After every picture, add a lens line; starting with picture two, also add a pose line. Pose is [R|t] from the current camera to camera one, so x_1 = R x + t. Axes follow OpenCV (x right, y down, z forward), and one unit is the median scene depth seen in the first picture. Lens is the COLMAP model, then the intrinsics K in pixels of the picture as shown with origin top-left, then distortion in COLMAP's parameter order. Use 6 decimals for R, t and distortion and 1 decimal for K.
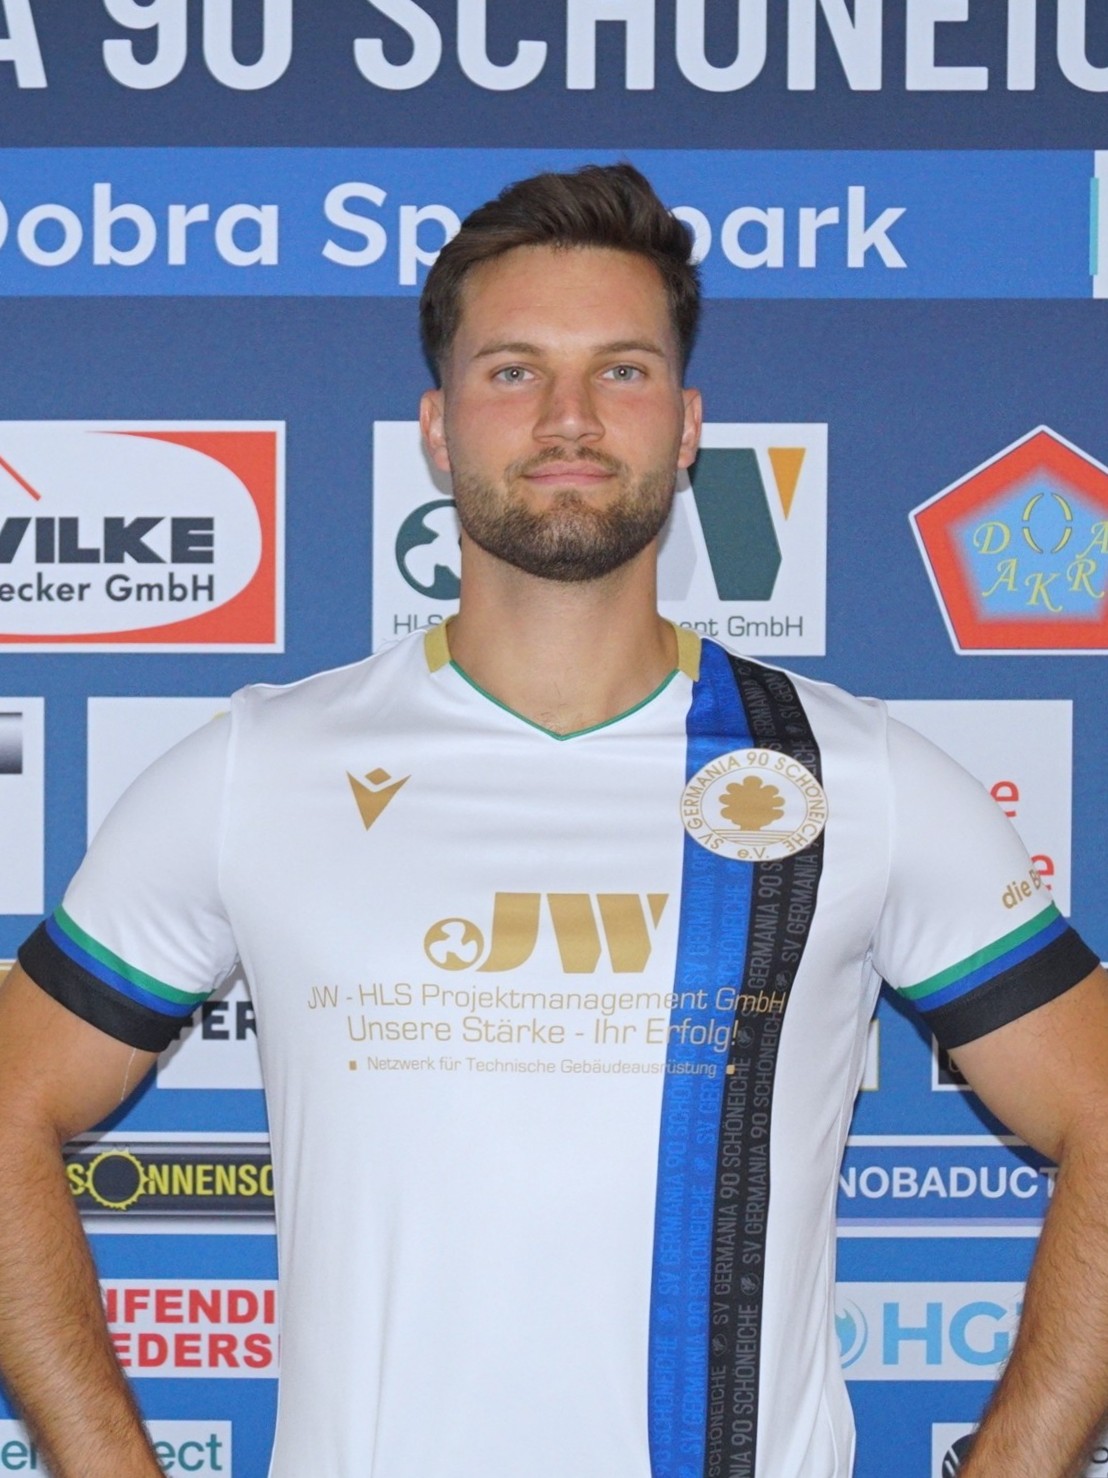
lens RADIAL K [[1663.8, 0, 559.0], [0, 1663.8, 776.0], [0, 0, 1]] dist [-0.002901, 0.000000]
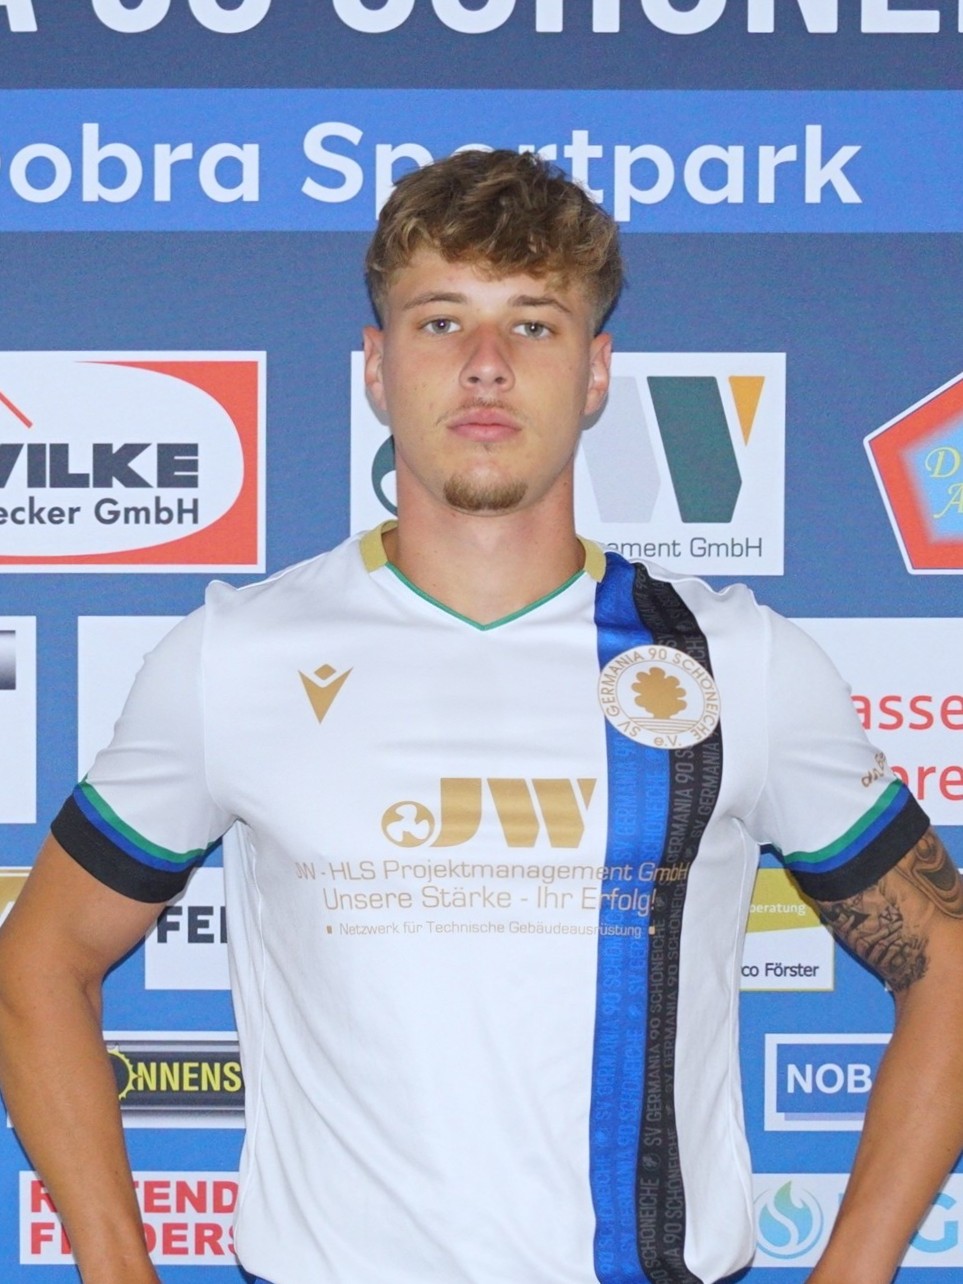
lens RADIAL K [[1339.7, 0, 479.7], [0, 1339.7, 672.1], [0, 0, 1]] dist [-0.004072, 0.000000]
pose [[0.999999, -0.000882, -0.001240, -0.029790], [0.000890, 0.999977, 0.006722, -0.017369], [0.001234, -0.006723, 0.999977, 0.158260]]
